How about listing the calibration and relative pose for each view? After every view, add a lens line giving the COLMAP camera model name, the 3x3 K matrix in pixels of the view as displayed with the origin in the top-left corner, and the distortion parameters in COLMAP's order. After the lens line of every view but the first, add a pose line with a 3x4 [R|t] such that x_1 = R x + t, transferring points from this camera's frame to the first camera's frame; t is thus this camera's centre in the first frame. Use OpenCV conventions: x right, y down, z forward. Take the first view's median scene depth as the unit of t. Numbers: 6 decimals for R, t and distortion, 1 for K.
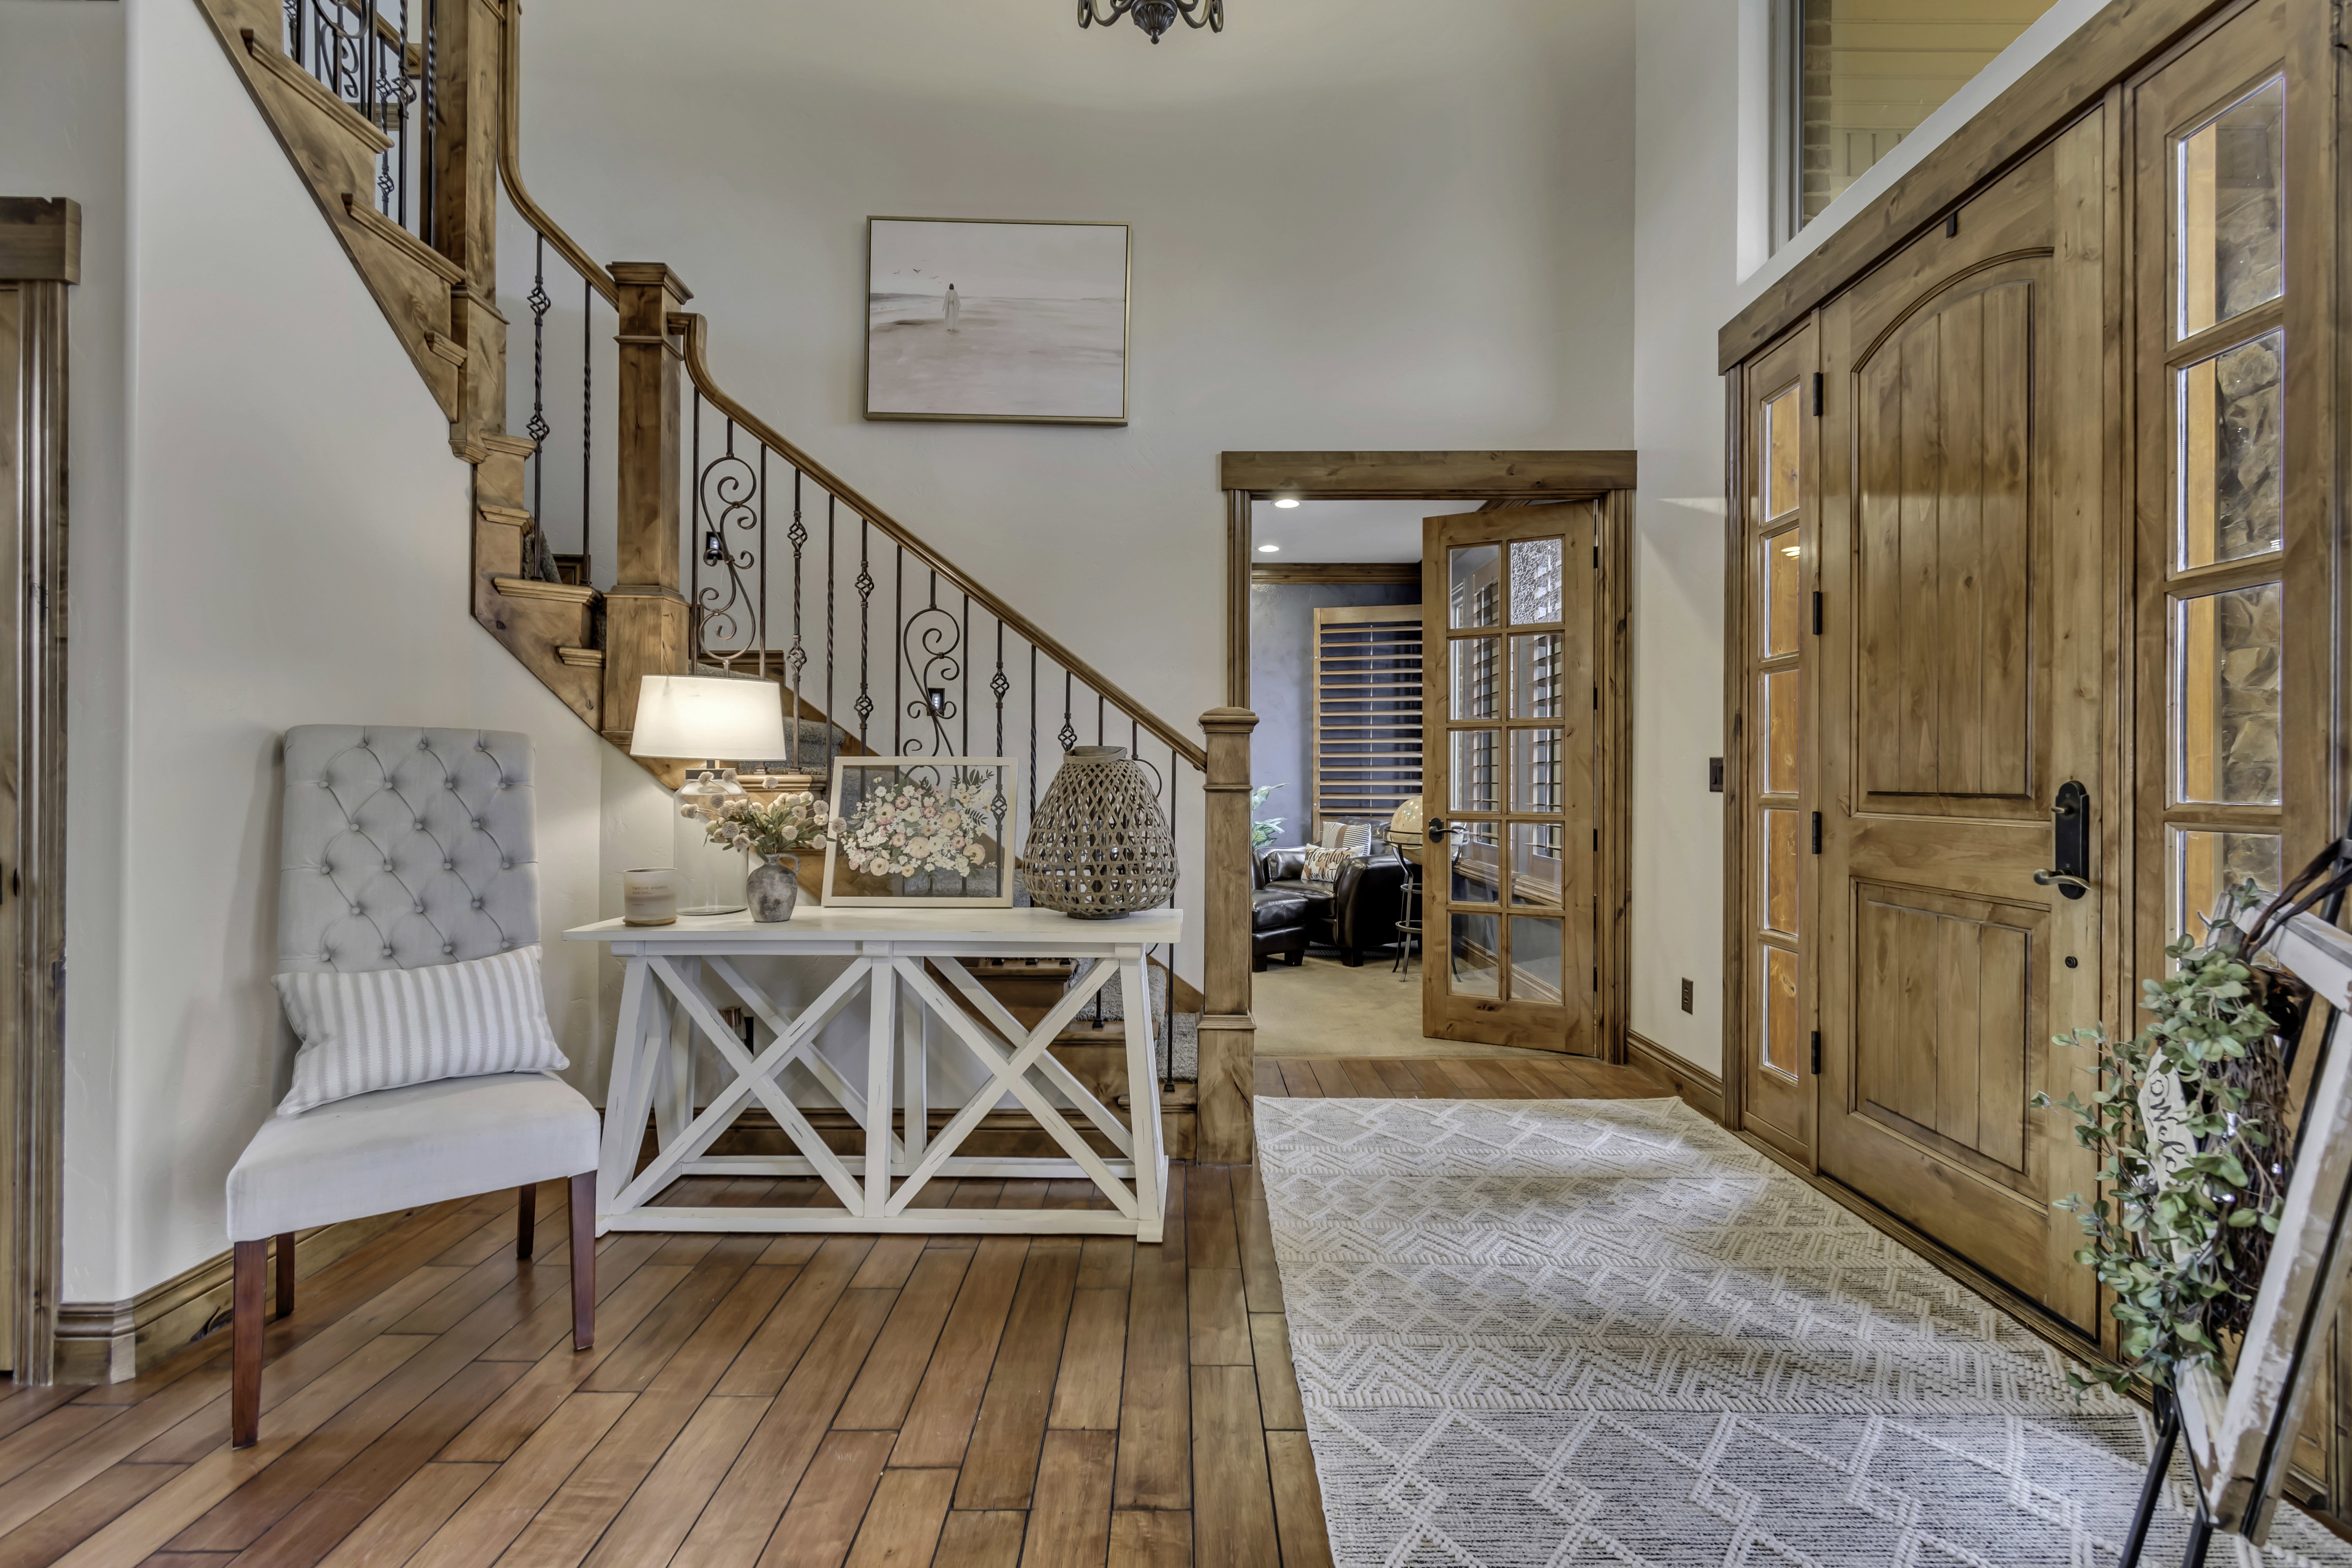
lens RADIAL K [[1044.0, 0, 1191.0], [0, 1044.0, 777.4], [0, 0, 1]] dist [0.008081, -0.001315]
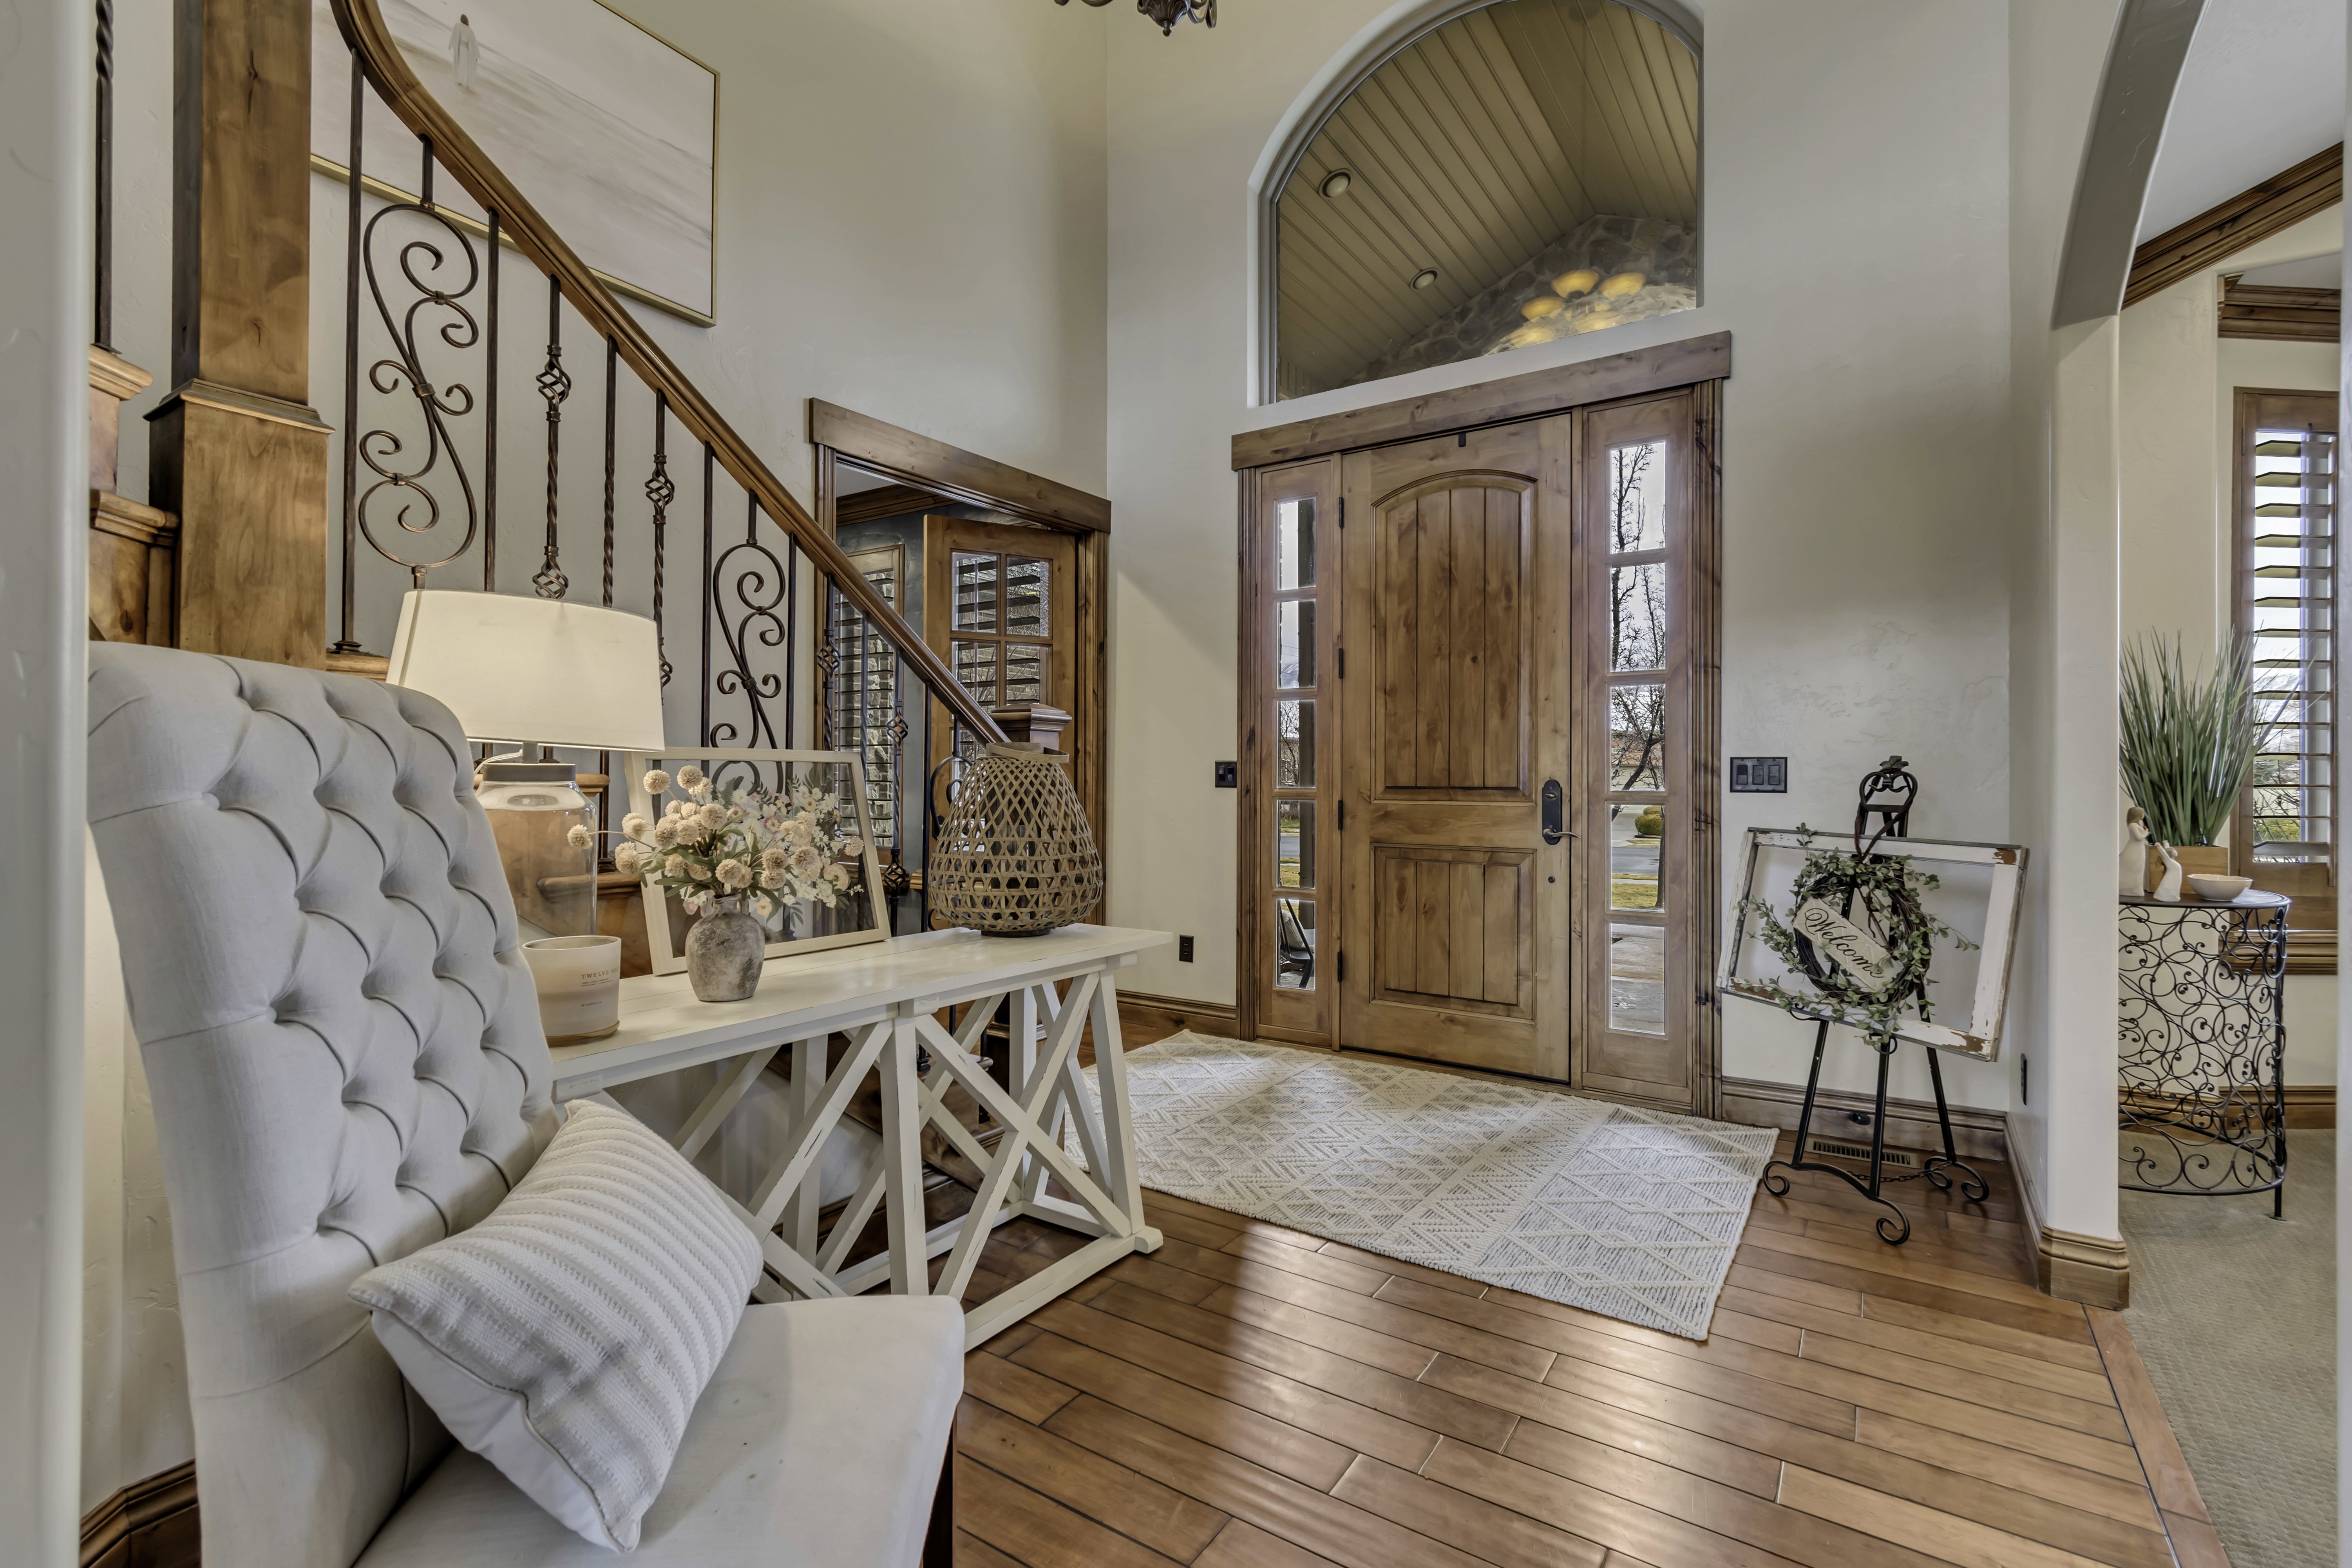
lens RADIAL K [[1044.0, 0, 1198.3], [0, 1044.0, 778.4], [0, 0, 1]] dist [0.008081, -0.001315]
pose [[0.559713, -0.002160, 0.828684, -0.823304], [-0.001848, 0.999991, 0.003855, -0.003322], [-0.828685, -0.003690, 0.559704, 0.411260]]
